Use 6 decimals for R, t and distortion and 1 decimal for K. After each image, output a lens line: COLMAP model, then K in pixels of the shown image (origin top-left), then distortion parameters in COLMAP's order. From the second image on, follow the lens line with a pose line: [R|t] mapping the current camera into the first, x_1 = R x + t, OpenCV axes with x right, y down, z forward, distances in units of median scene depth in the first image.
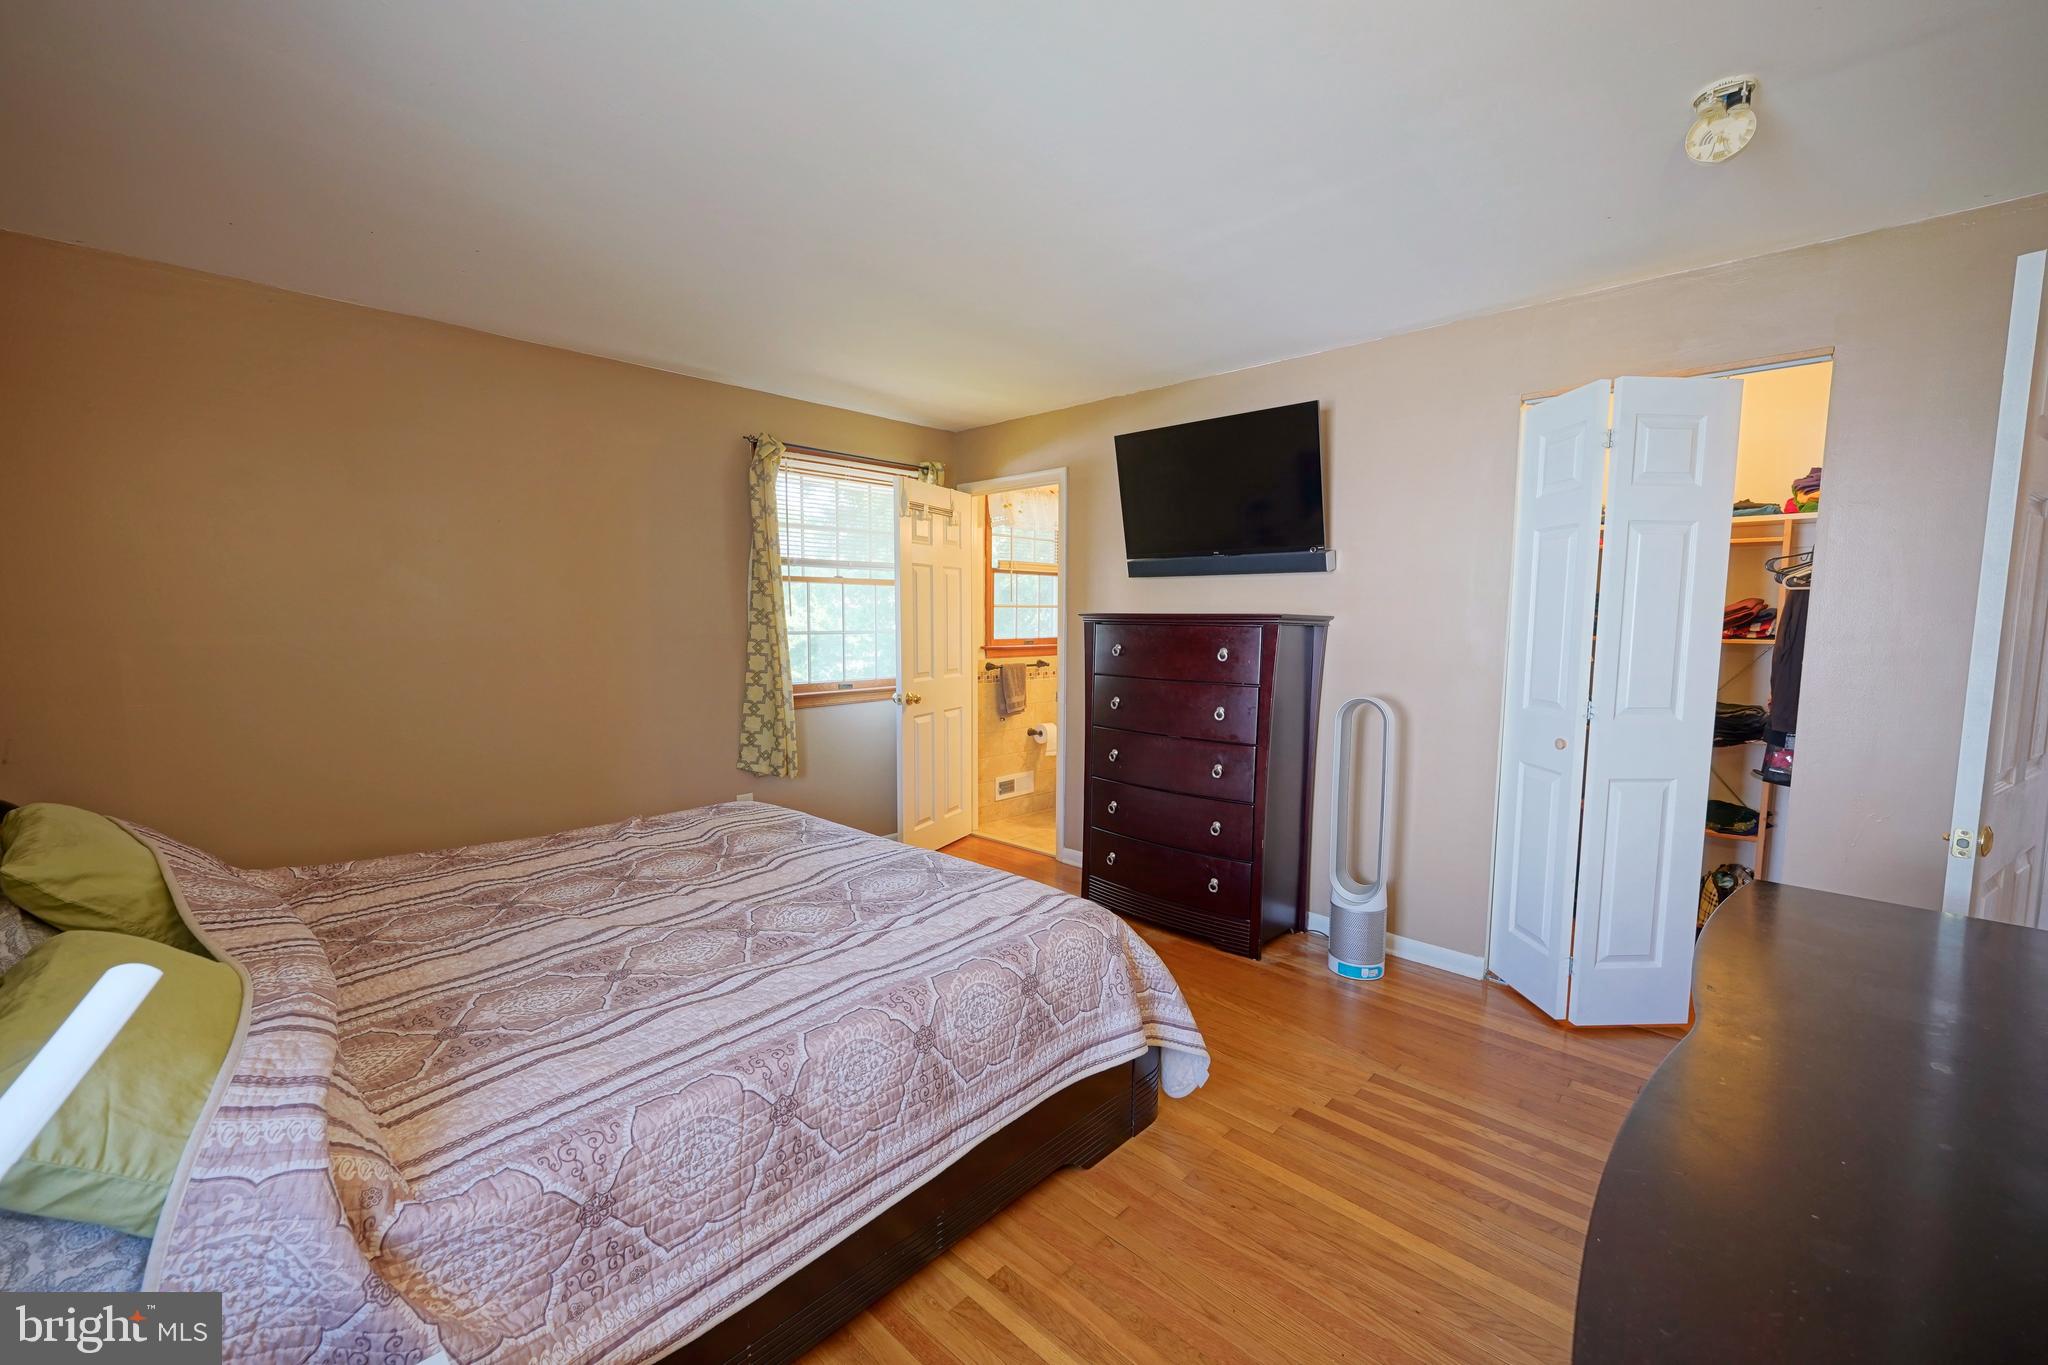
lens RADIAL K [[826.0, 0, 1026.2], [0, 826.0, 688.0], [0, 0, 1]] dist [-0.001060, -0.000391]
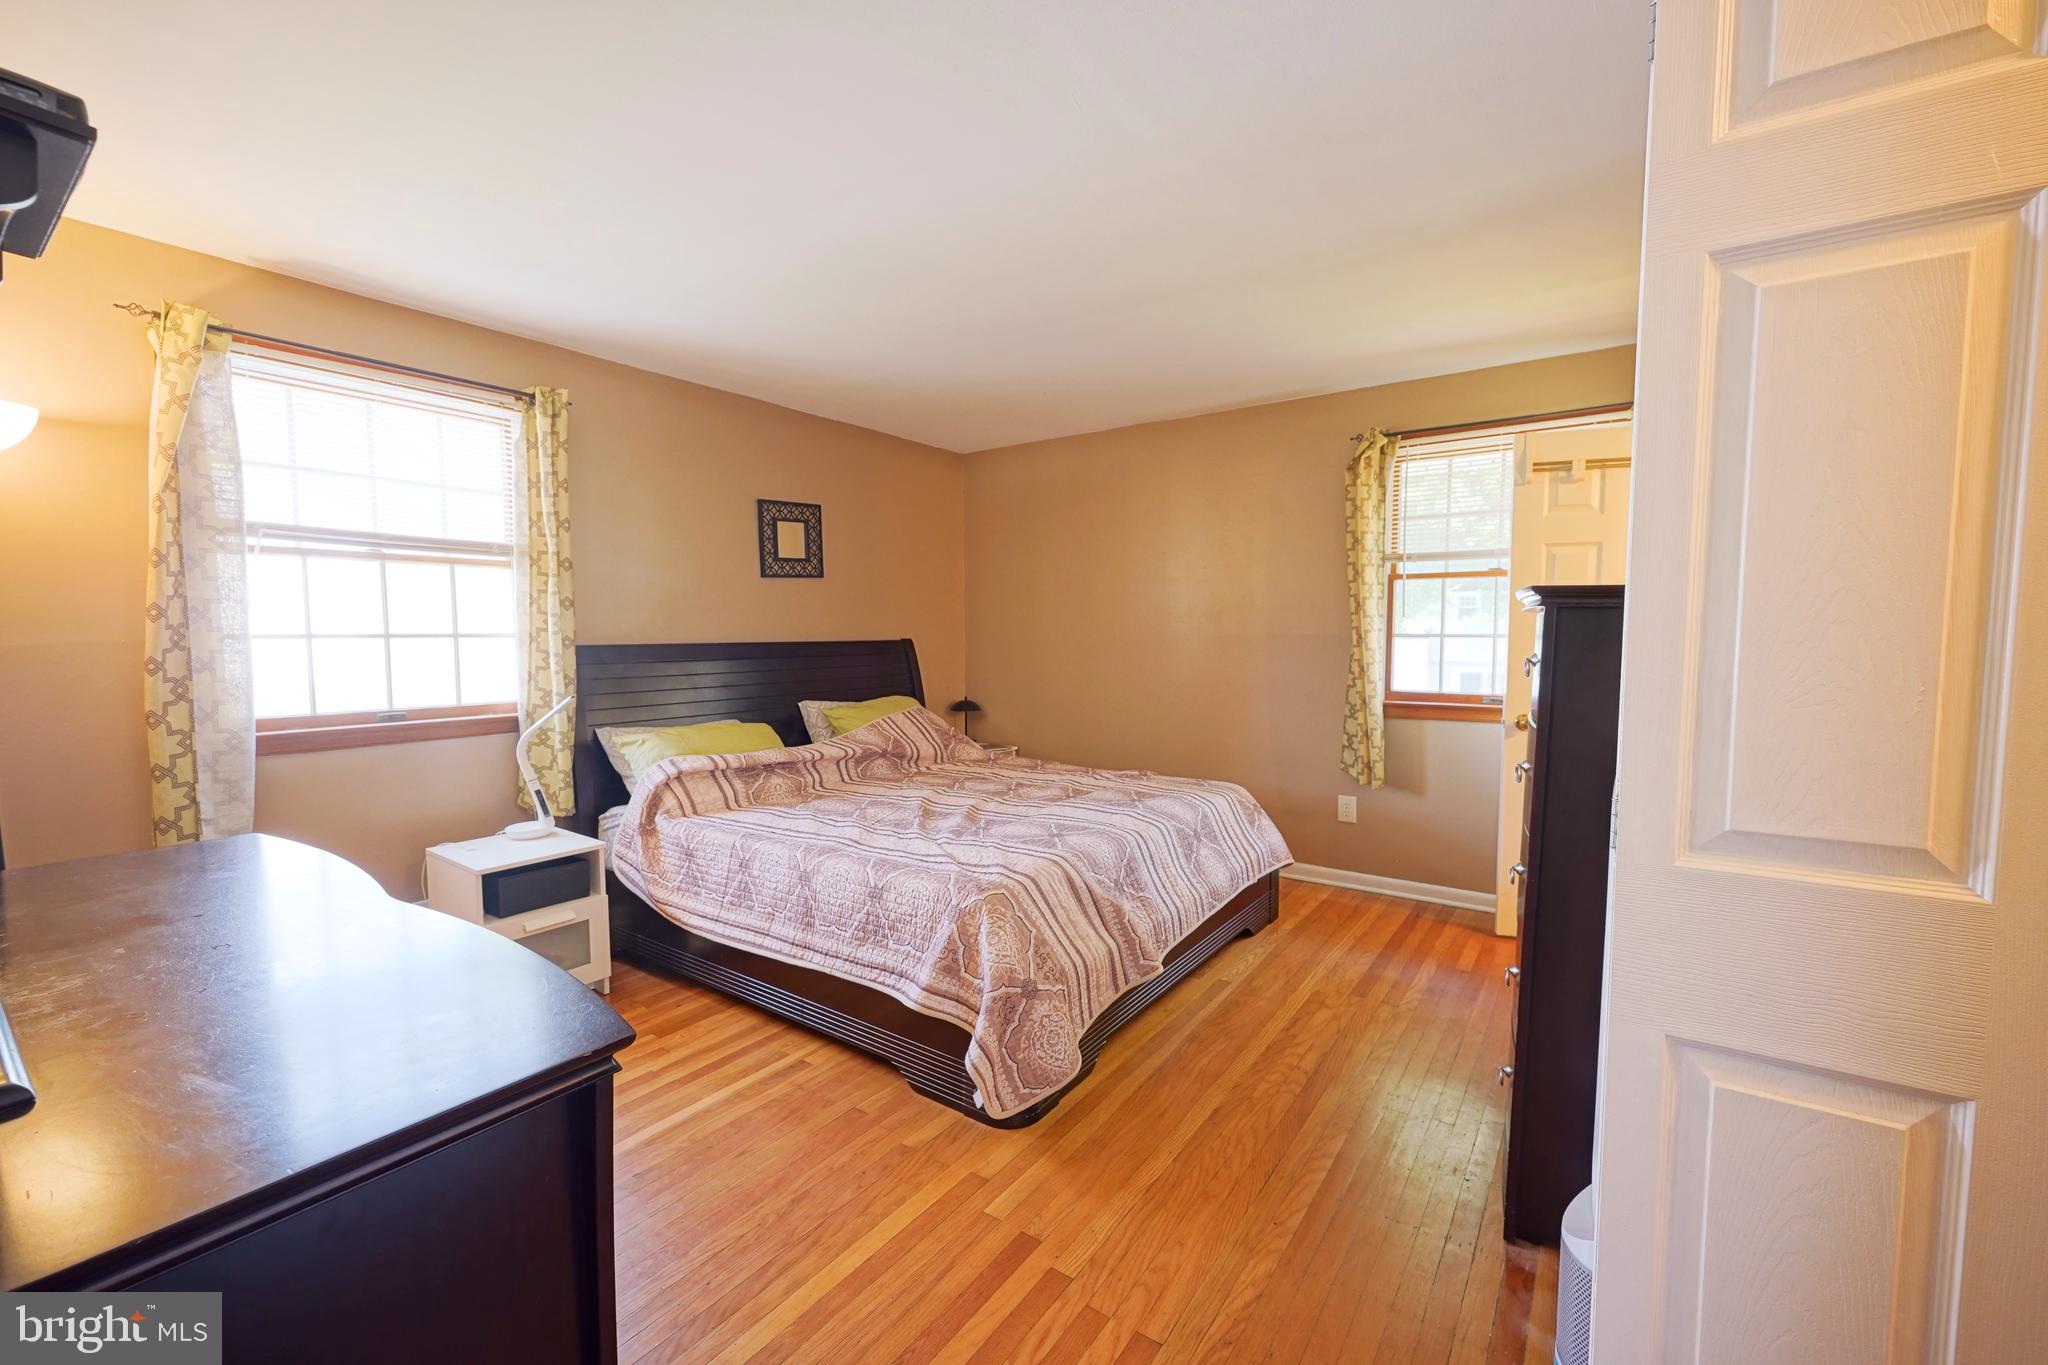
lens RADIAL K [[826.0, 0, 1026.8], [0, 826.0, 685.6], [0, 0, 1]] dist [-0.001060, -0.000391]
pose [[0.137367, 0.058555, -0.988788, 1.242803], [-0.085414, 0.995233, 0.047071, -0.039390], [0.986831, 0.077990, 0.141713, 0.996128]]
